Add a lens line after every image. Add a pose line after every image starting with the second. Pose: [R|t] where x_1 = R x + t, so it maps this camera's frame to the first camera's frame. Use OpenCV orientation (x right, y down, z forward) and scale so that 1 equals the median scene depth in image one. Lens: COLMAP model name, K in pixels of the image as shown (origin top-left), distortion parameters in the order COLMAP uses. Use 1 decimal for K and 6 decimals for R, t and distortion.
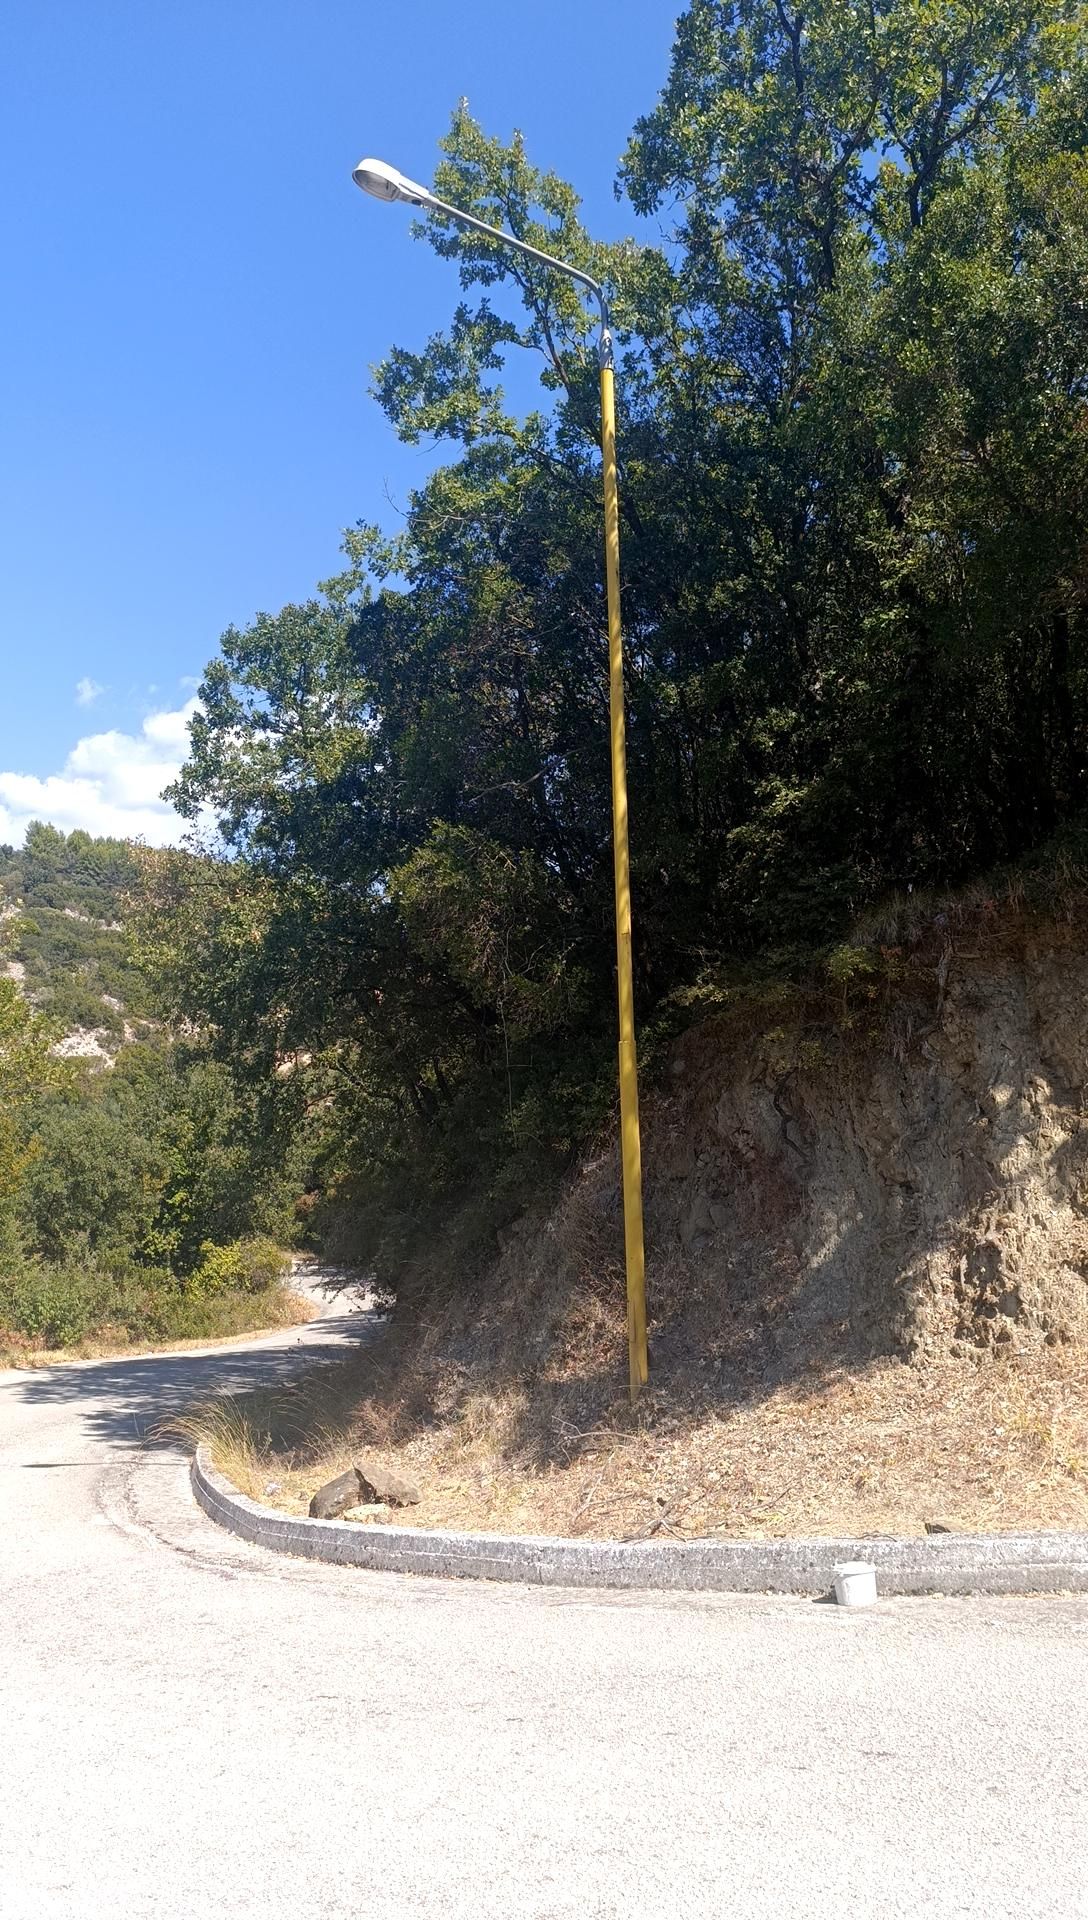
lens RADIAL K [[1431.4, 0, 544.0], [0, 1431.4, 960.0], [0, 0, 1]] dist [0.001019, 0.001709]
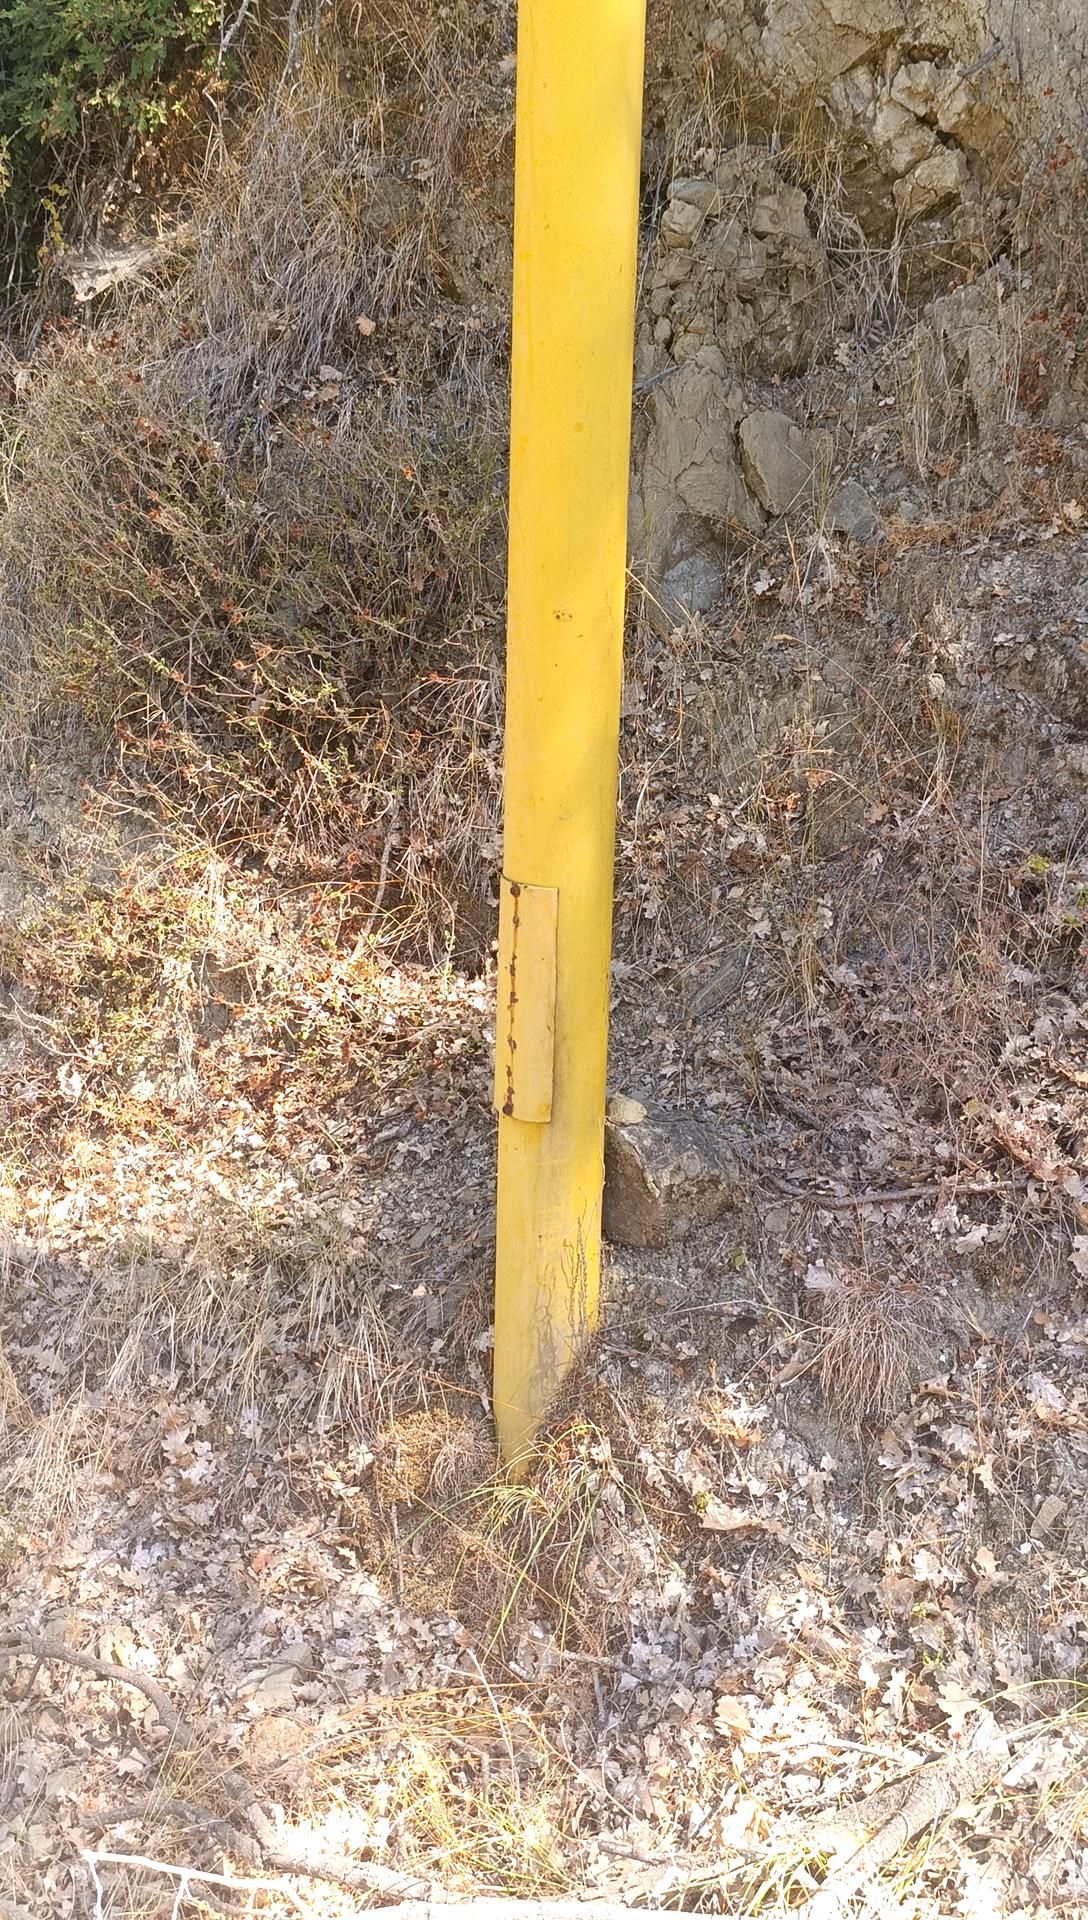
lens RADIAL K [[1431.4, 0, 544.0], [0, 1431.4, 960.0], [0, 0, 1]] dist [0.001019, 0.001709]
pose [[0.919706, -0.056897, 0.388464, 0.000700], [-0.079641, 0.941836, 0.326499, 0.124313], [-0.384446, -0.331221, 0.861681, 0.548100]]
